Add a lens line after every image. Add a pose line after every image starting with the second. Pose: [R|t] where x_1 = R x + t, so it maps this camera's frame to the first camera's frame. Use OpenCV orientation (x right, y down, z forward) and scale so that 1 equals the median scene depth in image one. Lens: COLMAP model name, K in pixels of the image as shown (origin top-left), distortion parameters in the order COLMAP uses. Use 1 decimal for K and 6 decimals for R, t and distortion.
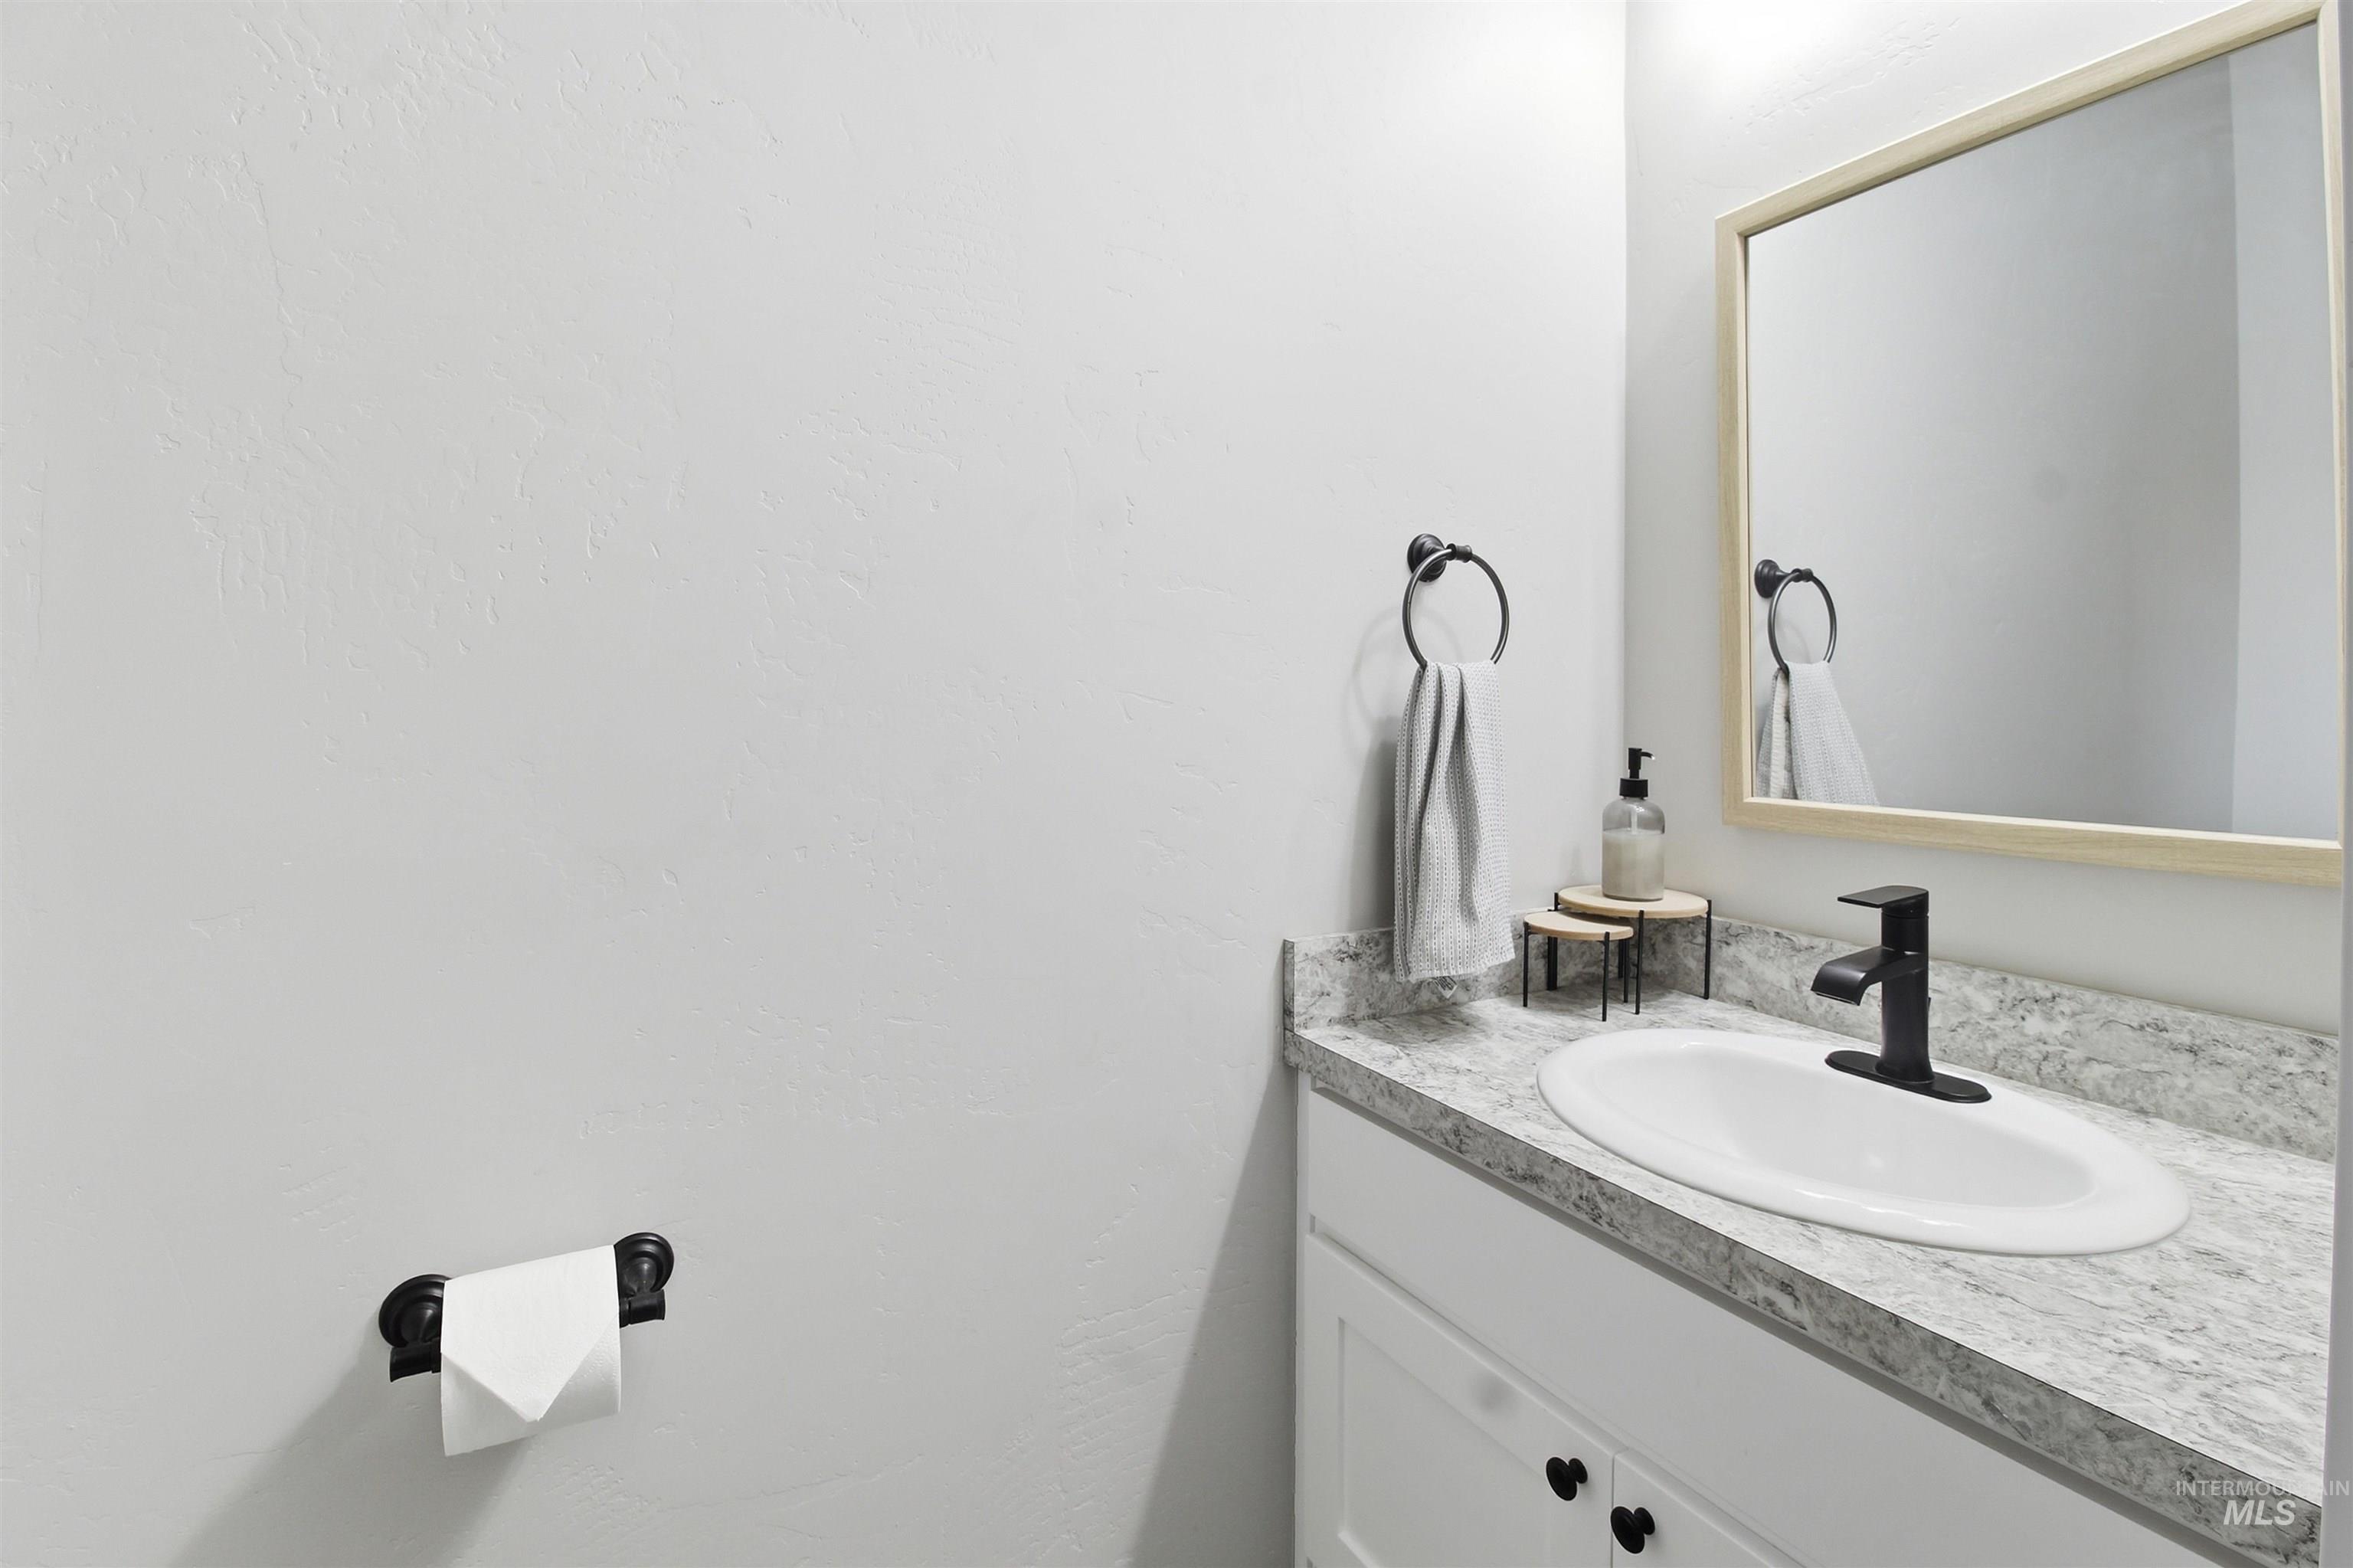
lens RADIAL K [[1111.2, 0, 1179.2], [0, 1111.2, 734.0], [0, 0, 1]] dist [0.000991, -0.012708]
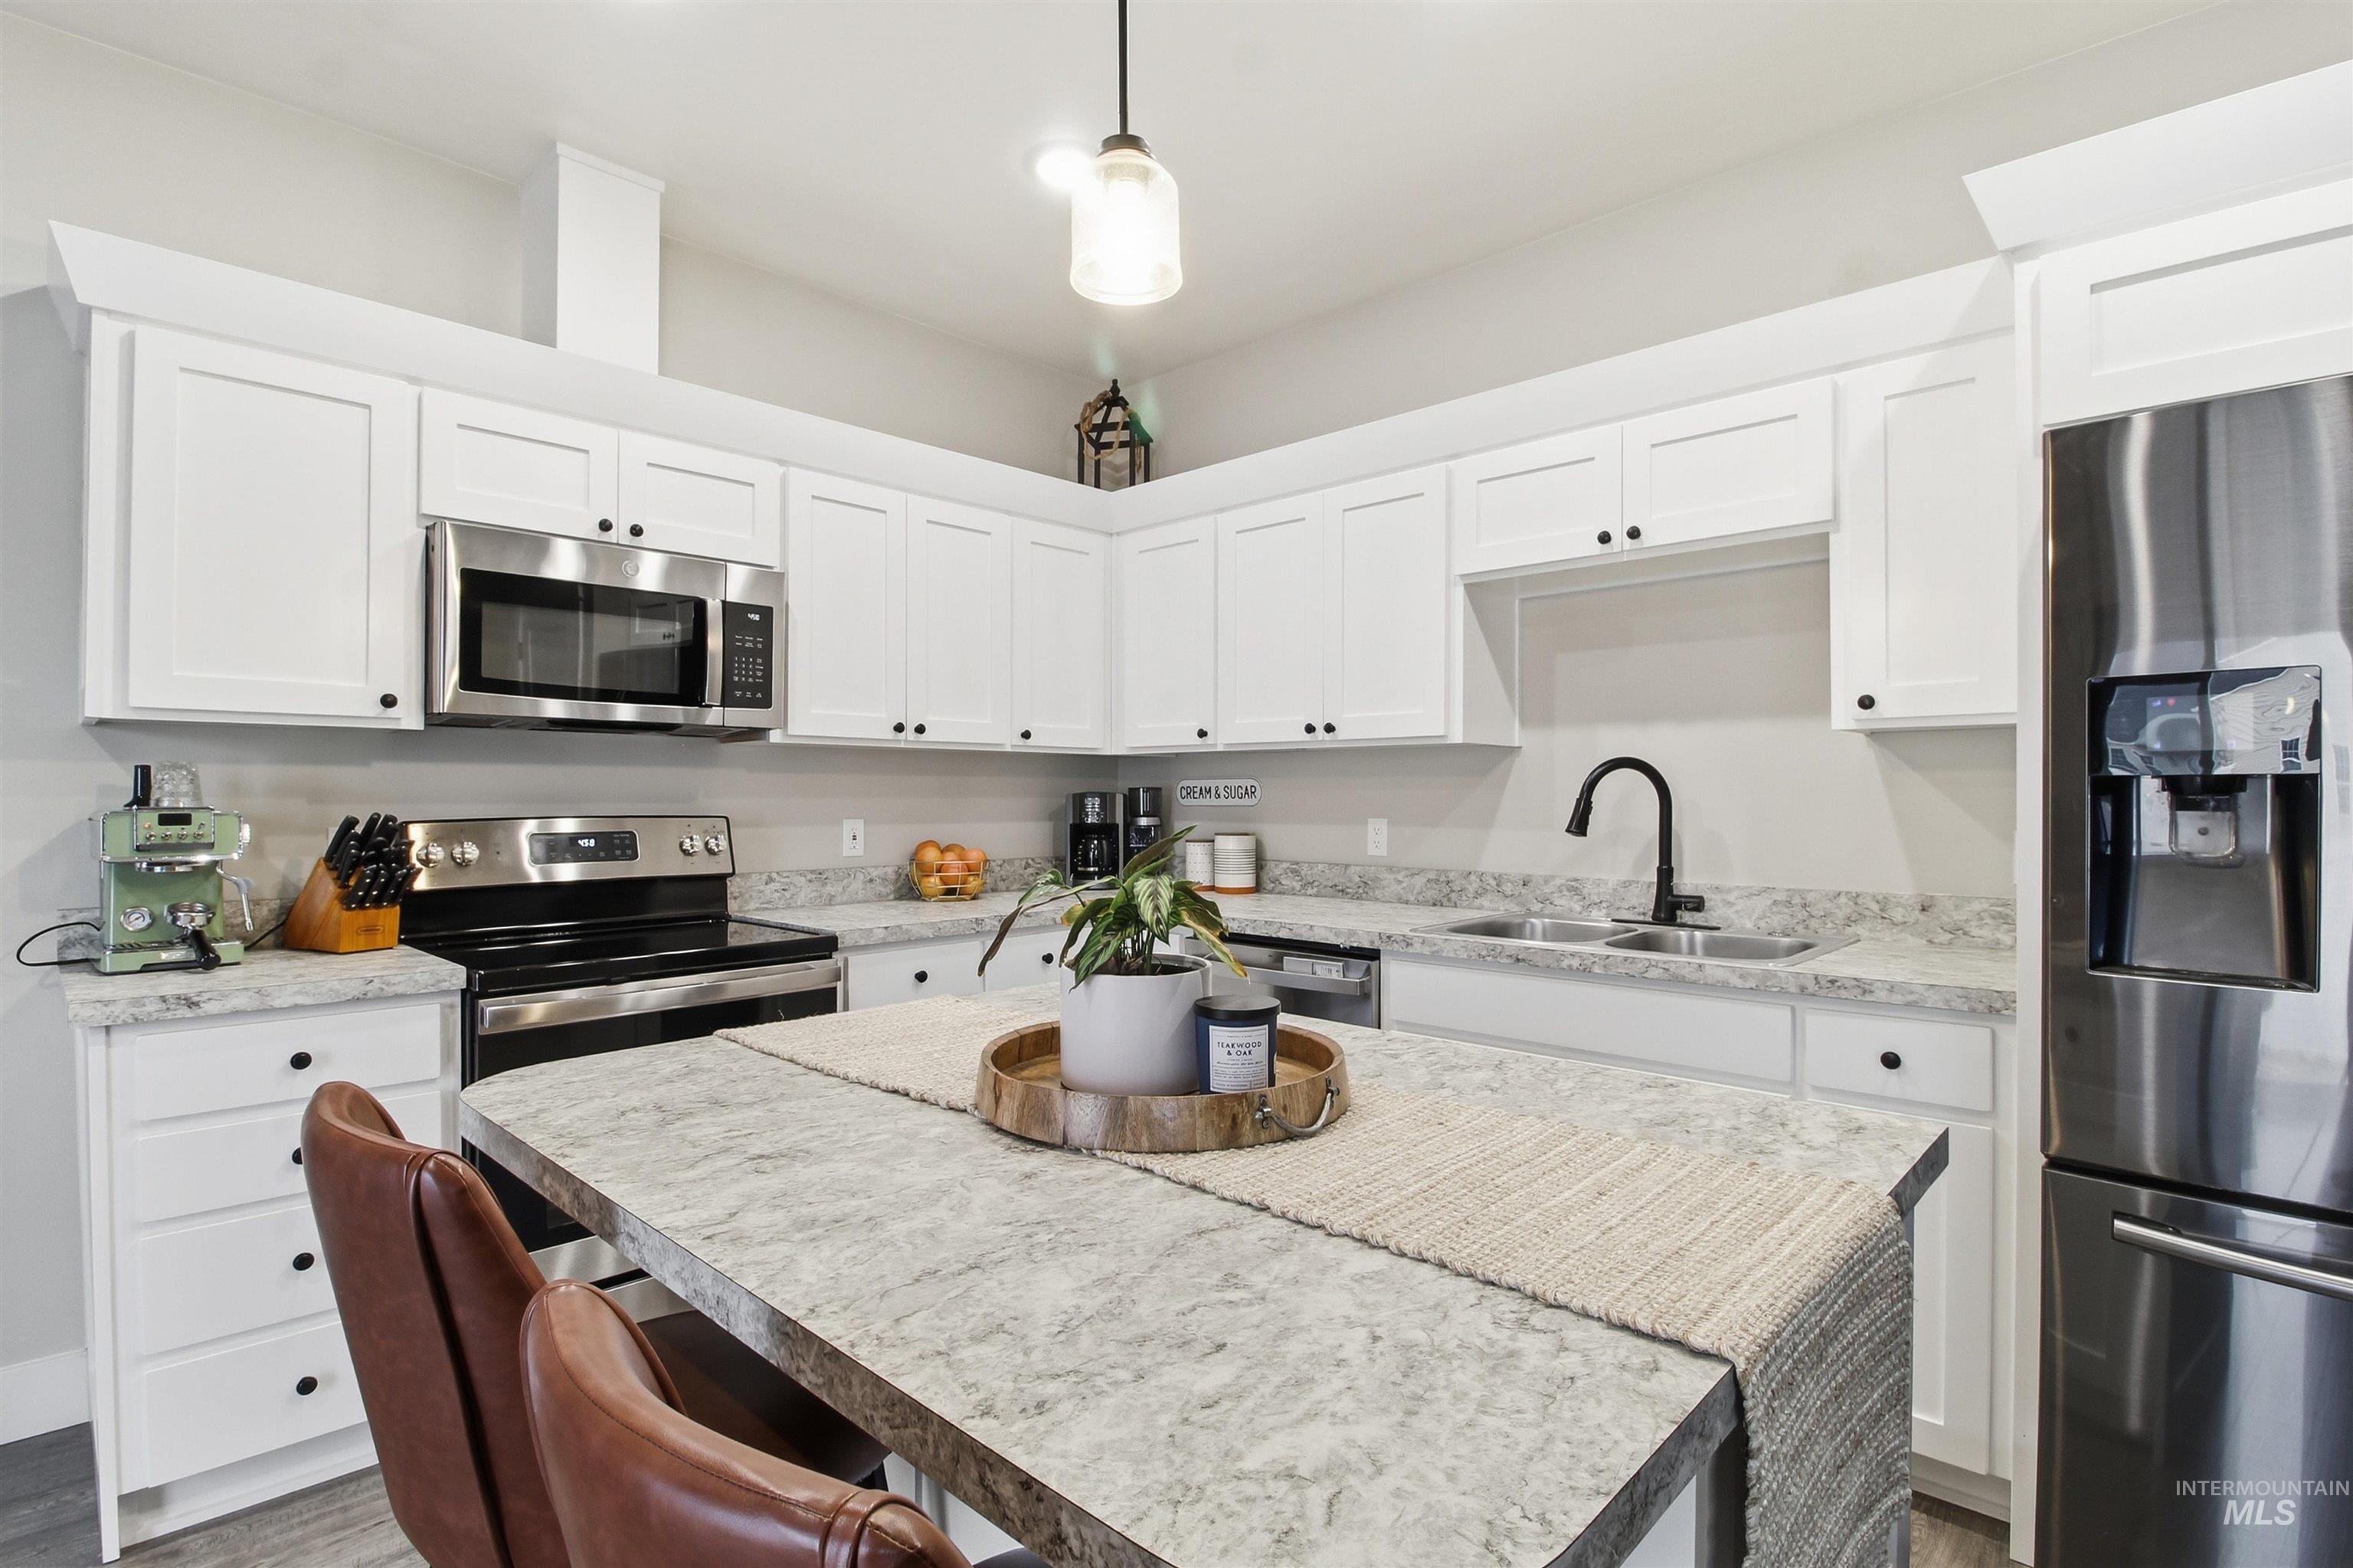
lens RADIAL K [[1133.8, 0, 1185.7], [0, 1133.8, 790.9], [0, 0, 1]] dist [0.000159, -0.013705]
pose [[0.321391, 0.003616, -0.946940, 1.707924], [-0.030170, 0.999524, -0.006423, 0.037522], [0.946466, 0.030633, 0.321347, 0.813253]]
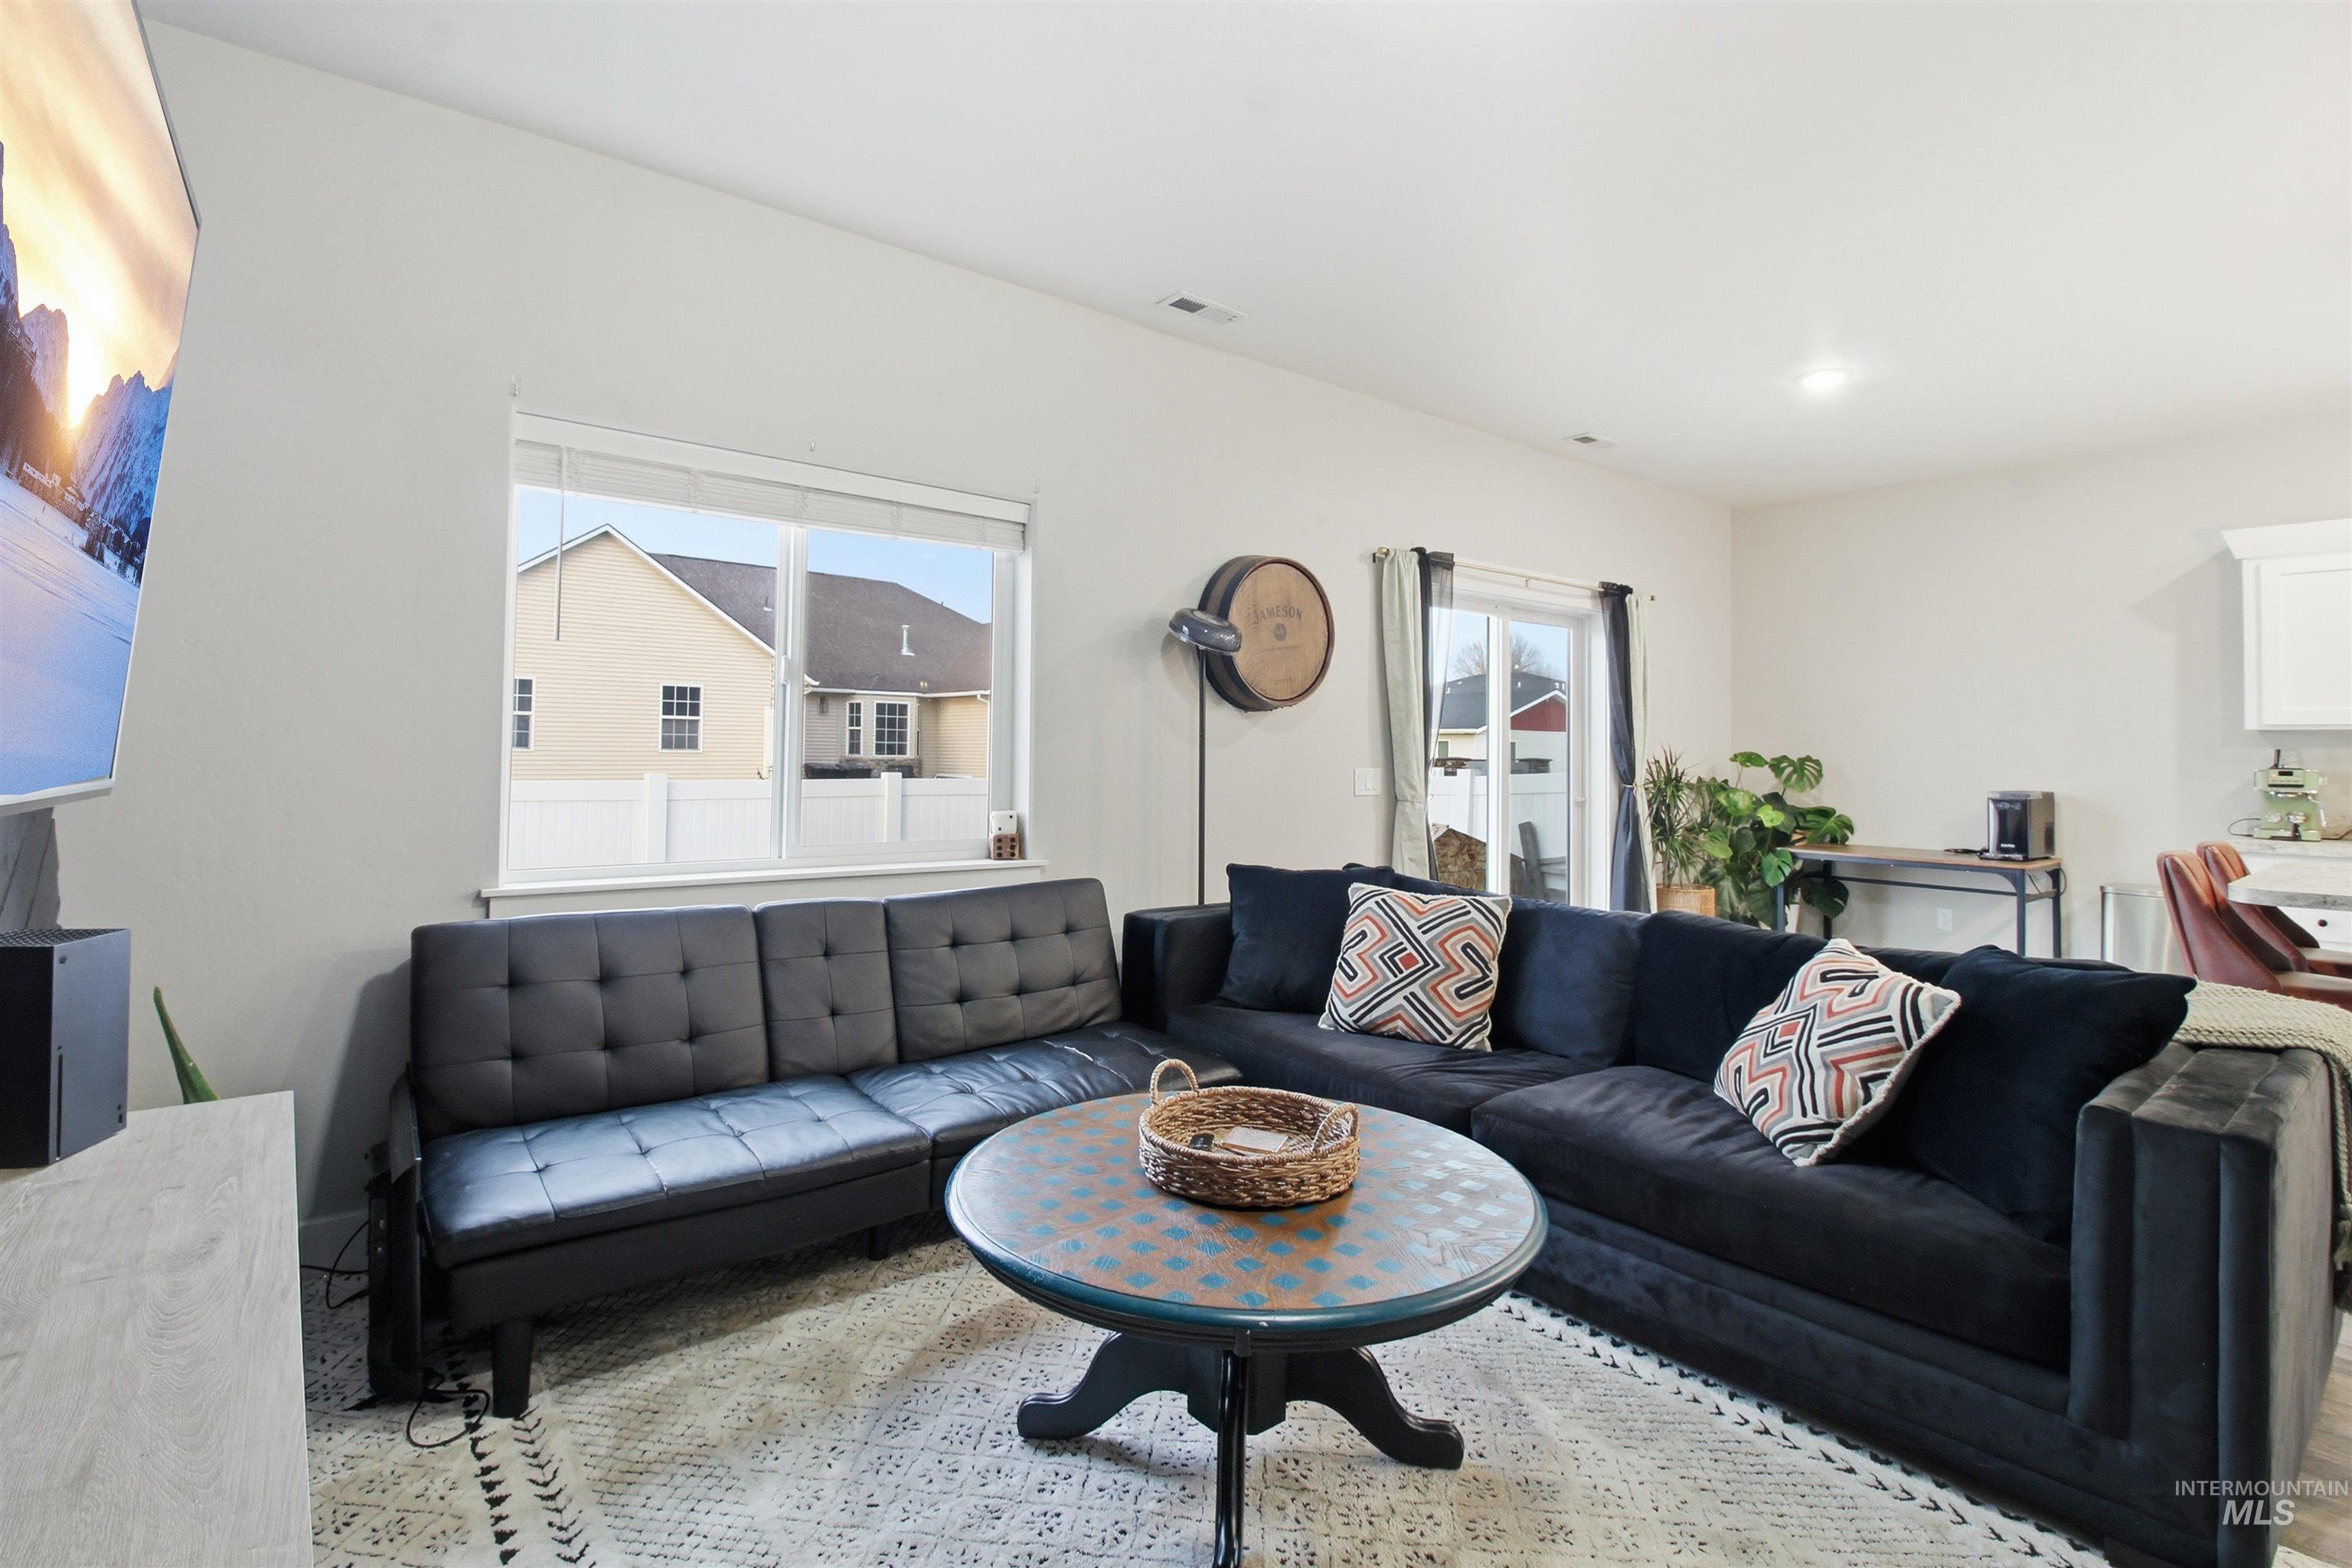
lens RADIAL K [[1101.9, 0, 1179.1], [0, 1101.9, 725.6], [0, 0, 1]] dist [0.002703, -0.014403]
pose [[-0.981558, -0.009729, -0.190917, 5.365833], [-0.010328, 0.999944, 0.002146, -0.047116], [0.190886, 0.004078, -0.981604, 4.010078]]
